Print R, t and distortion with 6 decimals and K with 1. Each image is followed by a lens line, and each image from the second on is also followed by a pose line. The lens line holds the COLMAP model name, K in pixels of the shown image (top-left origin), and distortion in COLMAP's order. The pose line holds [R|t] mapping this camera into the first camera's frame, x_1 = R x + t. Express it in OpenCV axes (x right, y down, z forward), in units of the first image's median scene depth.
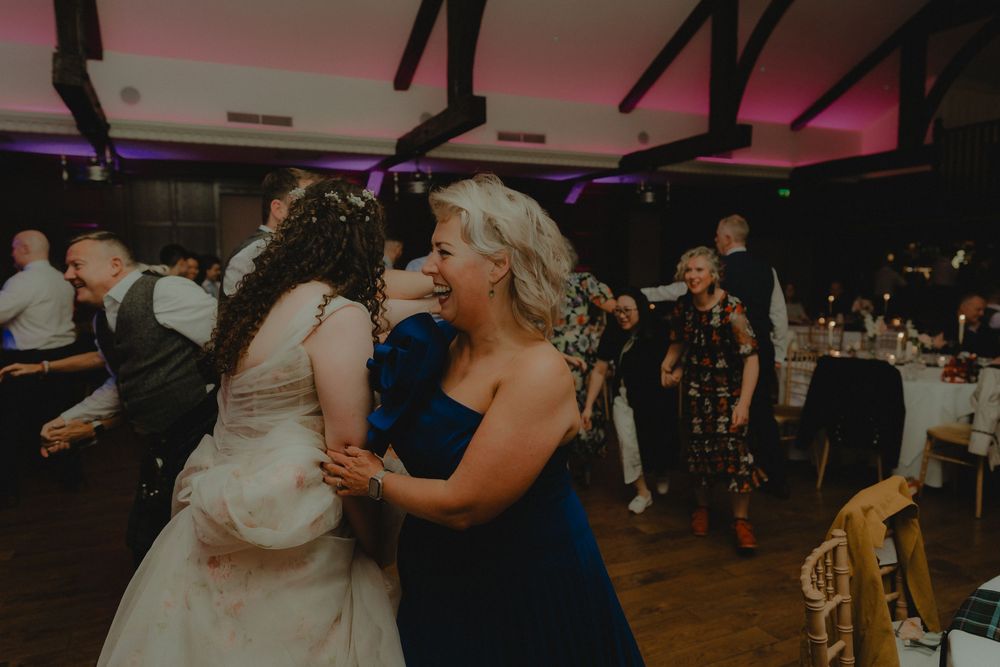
lens RADIAL K [[673.2, 0, 500.0], [0, 673.2, 333.5], [0, 0, 1]] dist [-0.039582, 0.057980]
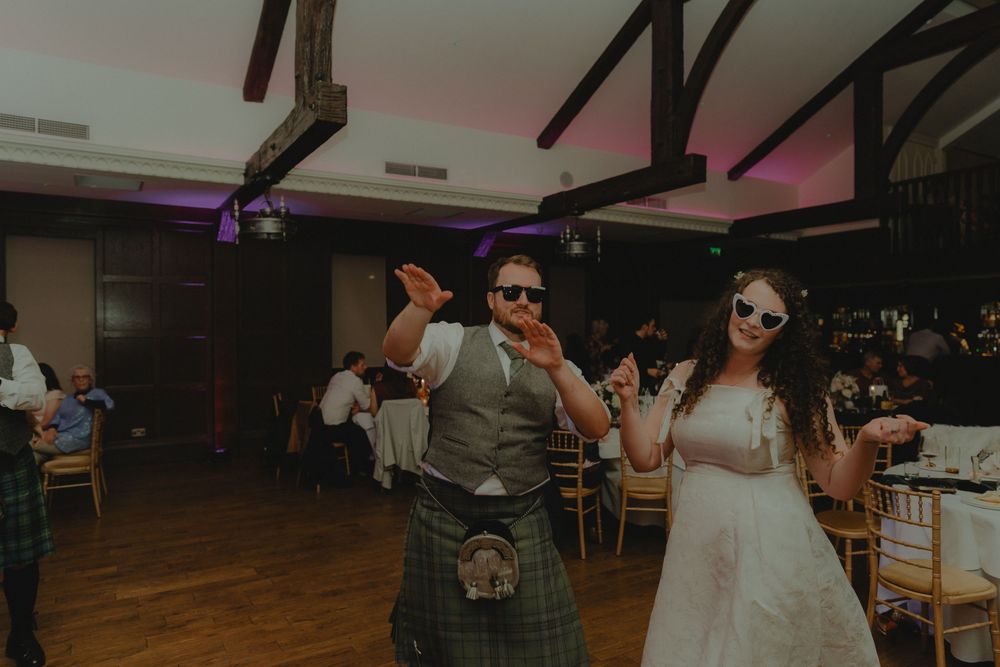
lens RADIAL K [[689.5, 0, 498.2], [0, 689.5, 320.4], [0, 0, 1]] dist [0.006085, 0.005338]
pose [[0.992249, 0.004180, 0.124198, 0.026944], [0.009694, 0.993785, -0.110895, -0.025810], [-0.123889, 0.111239, 0.986041, 0.203488]]
